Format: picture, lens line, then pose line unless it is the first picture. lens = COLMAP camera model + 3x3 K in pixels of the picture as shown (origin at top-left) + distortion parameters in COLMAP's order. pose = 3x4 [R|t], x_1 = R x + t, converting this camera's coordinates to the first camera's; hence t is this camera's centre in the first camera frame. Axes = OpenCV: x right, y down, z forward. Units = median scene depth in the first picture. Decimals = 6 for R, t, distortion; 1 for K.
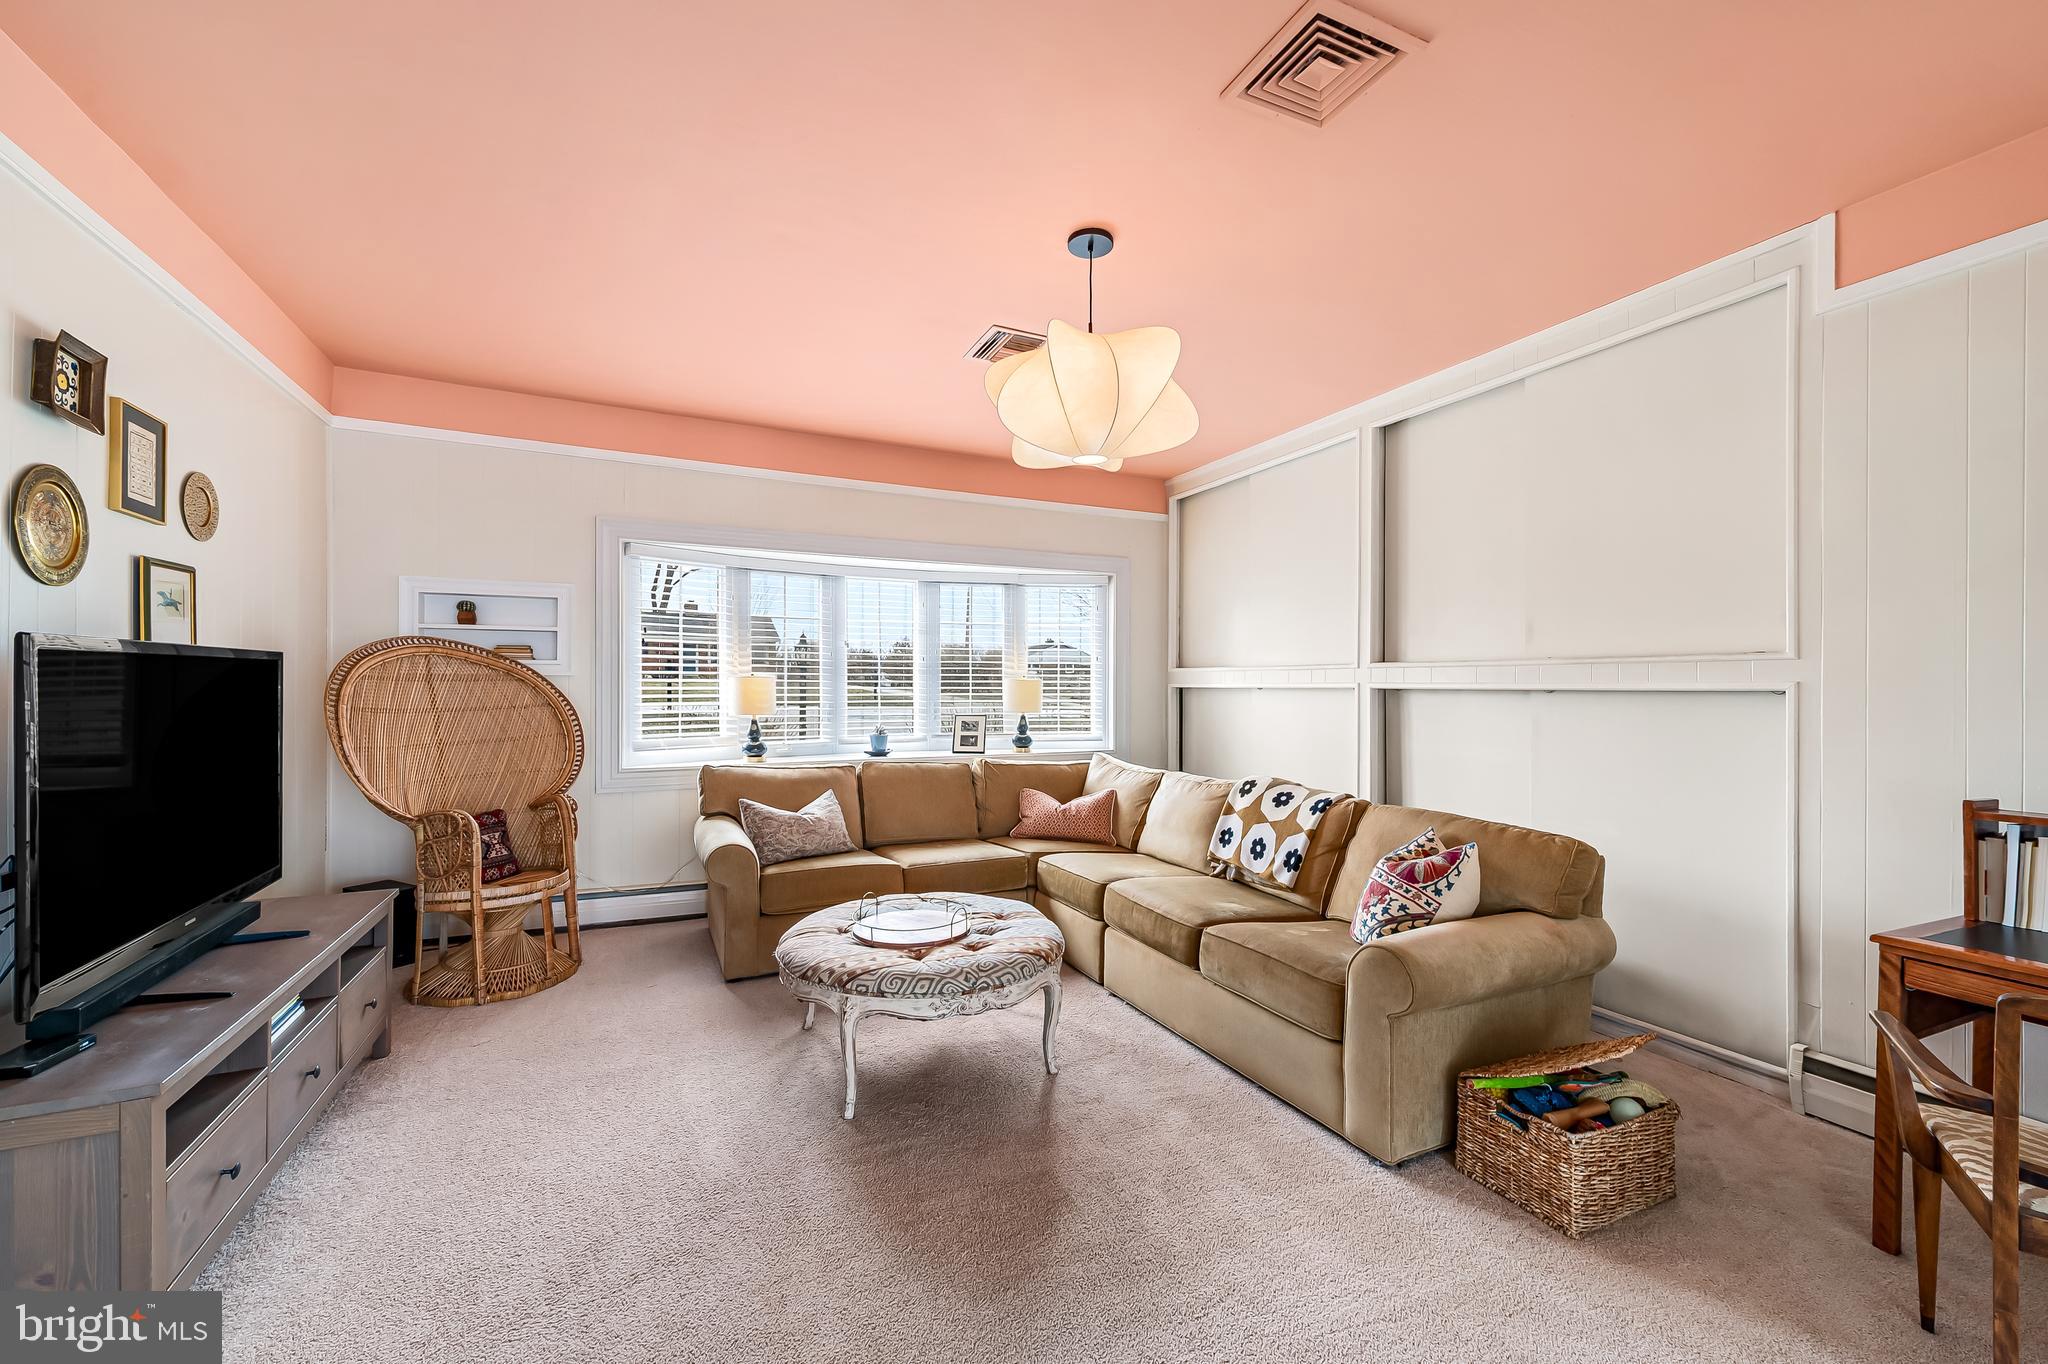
lens RADIAL K [[807.6, 0, 1052.2], [0, 807.6, 701.0], [0, 0, 1]] dist [0.005226, 0.000971]
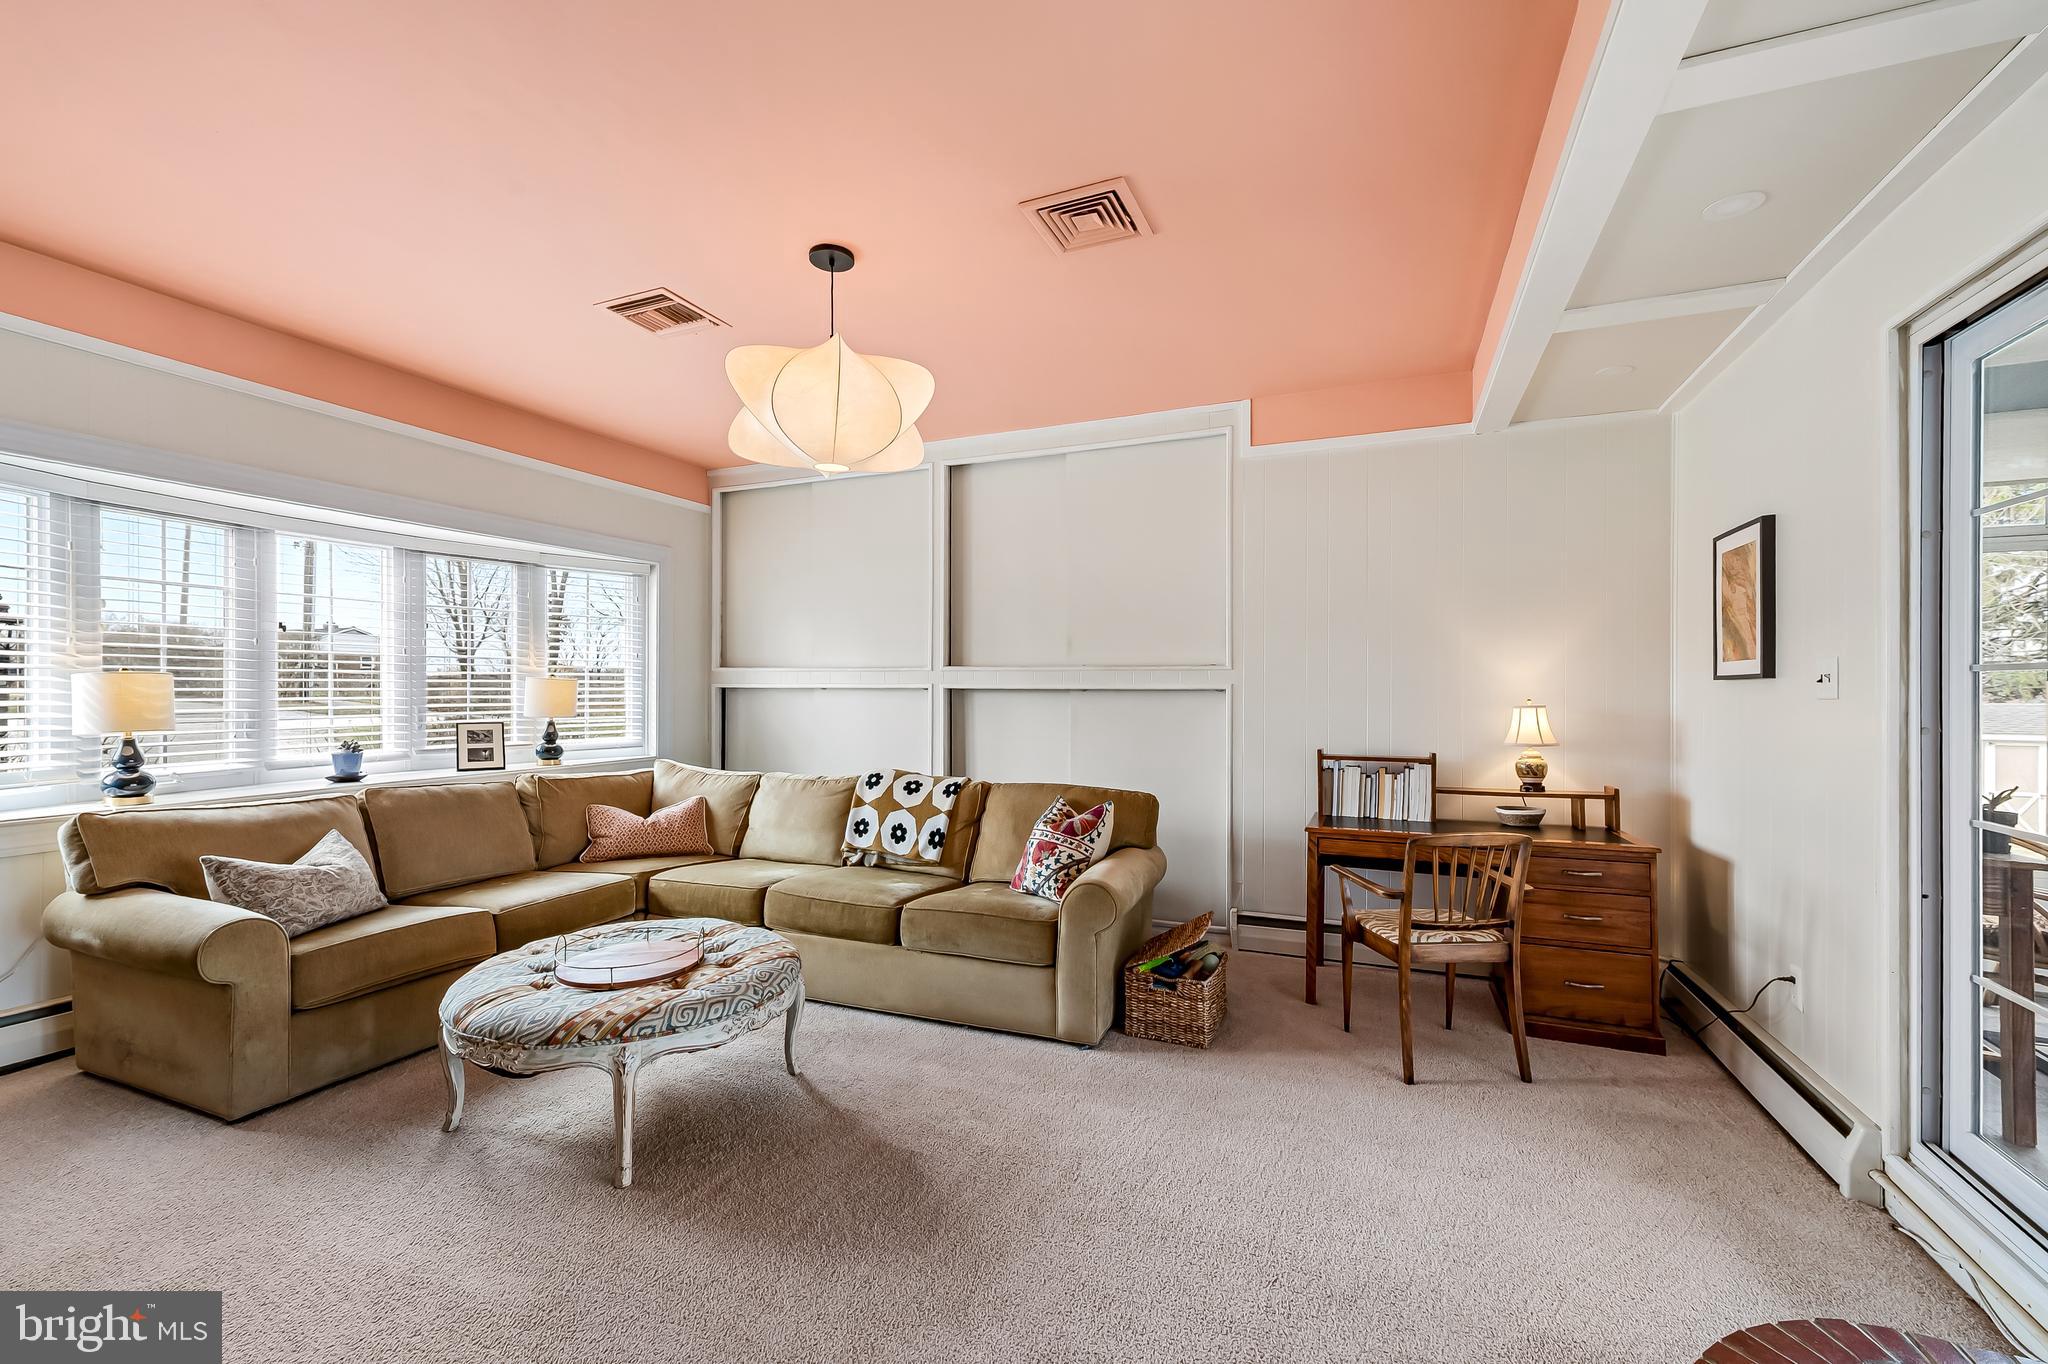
lens RADIAL K [[807.6, 0, 1049.2], [0, 807.6, 703.7], [0, 0, 1]] dist [0.005226, 0.000971]
pose [[0.749434, -0.015620, 0.661895, -0.325698], [0.012828, 0.999877, 0.009071, -0.002384], [-0.661955, 0.001693, 0.749542, 0.031585]]
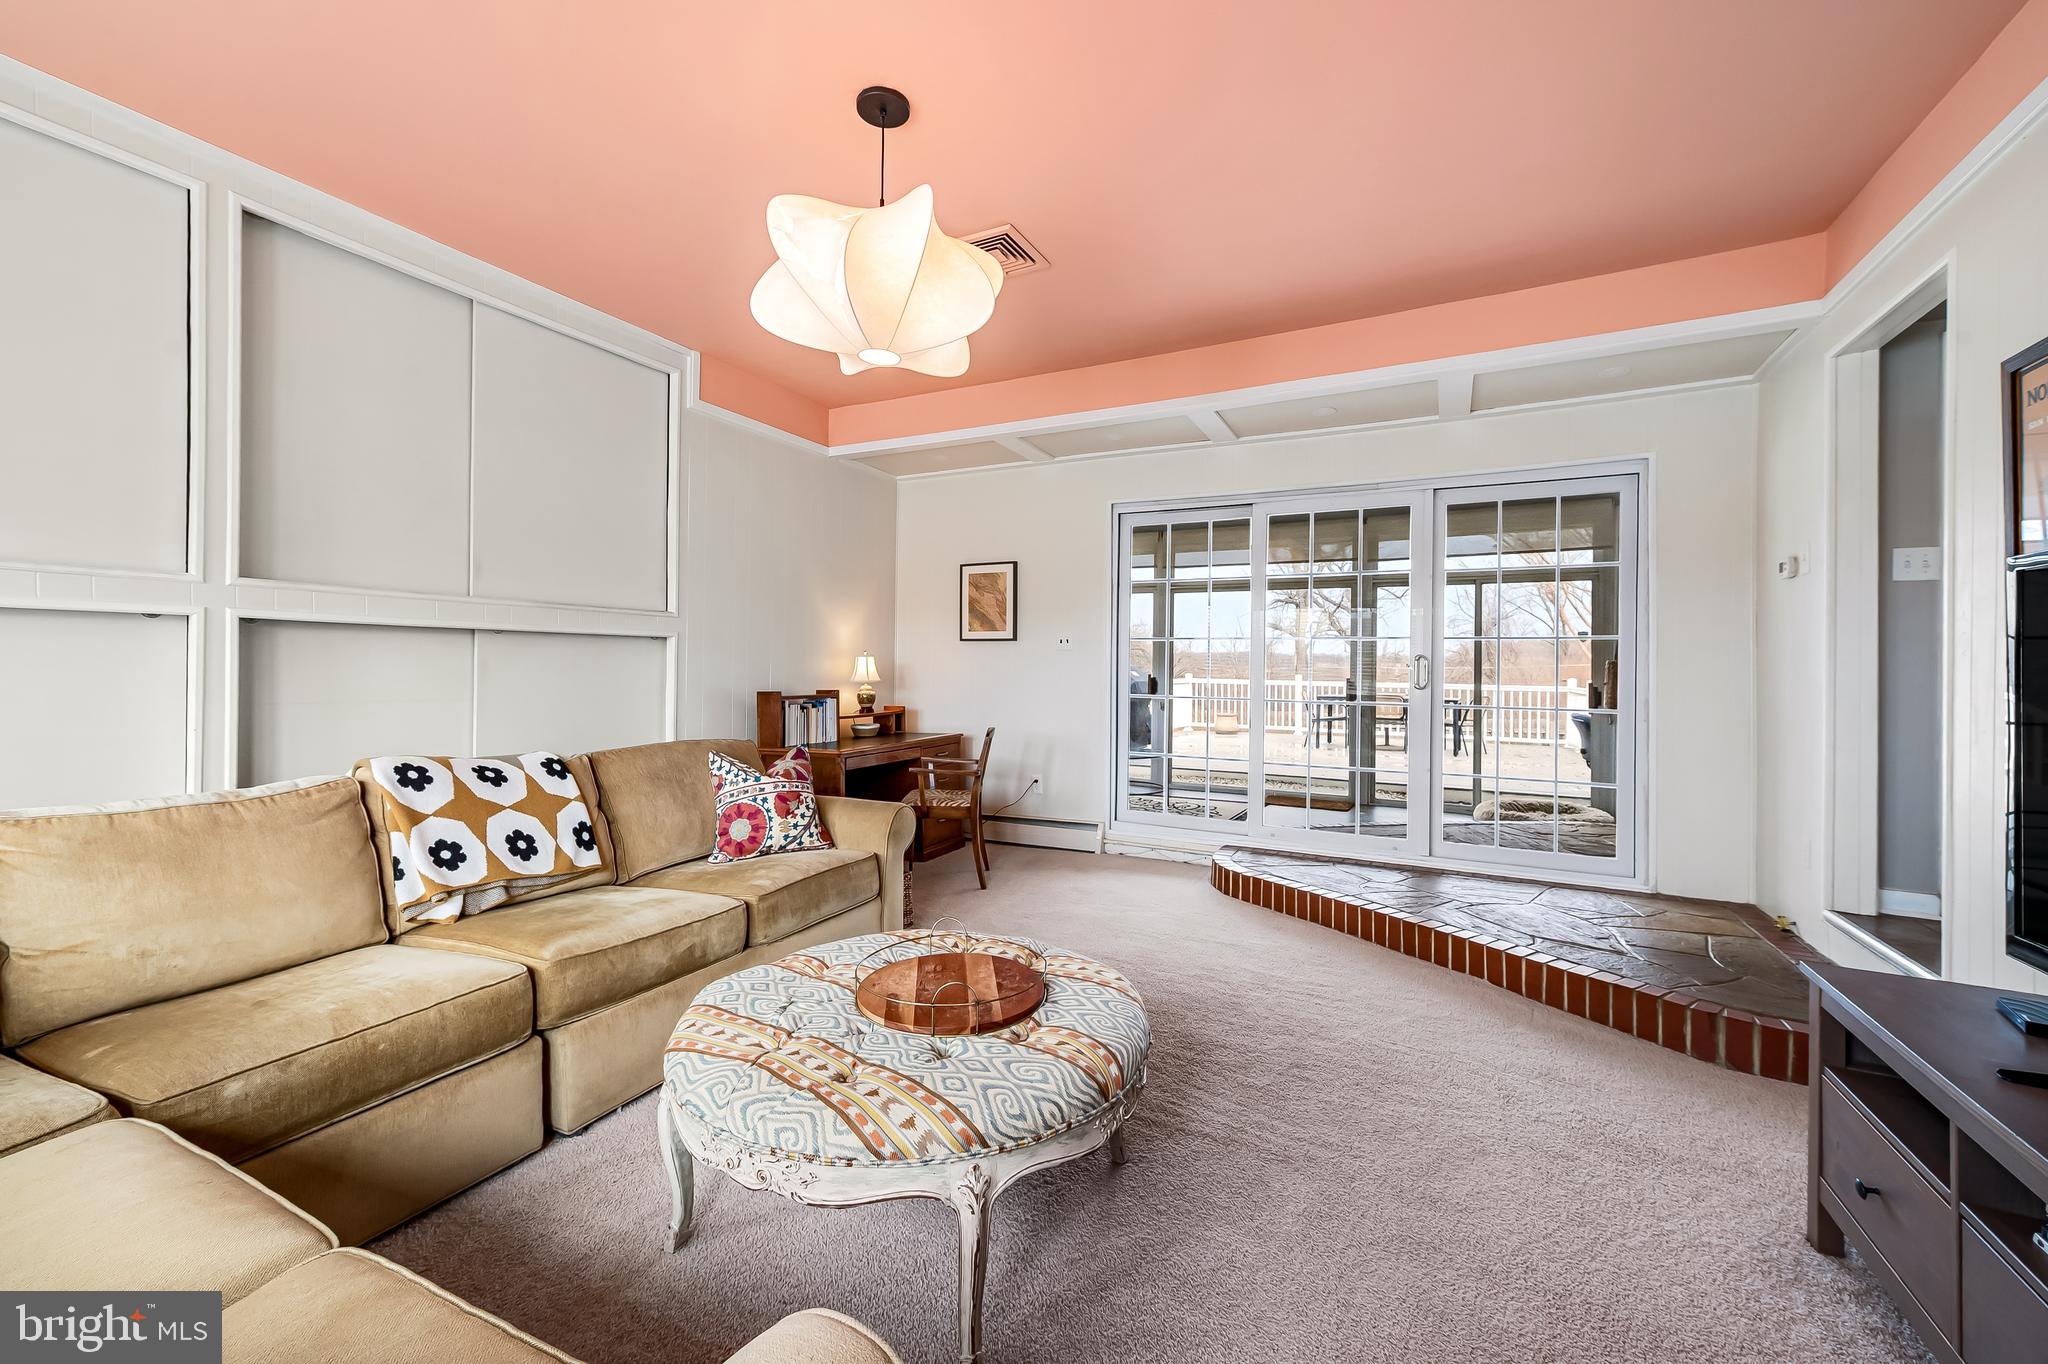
lens RADIAL K [[807.6, 0, 1014.0], [0, 807.6, 660.8], [0, 0, 1]] dist [0.005226, 0.000971]
pose [[-0.583724, -0.011068, 0.811877, -0.582224], [-0.003478, 0.999932, 0.011131, 0.011196], [-0.811945, 0.003673, -0.583722, 1.076934]]
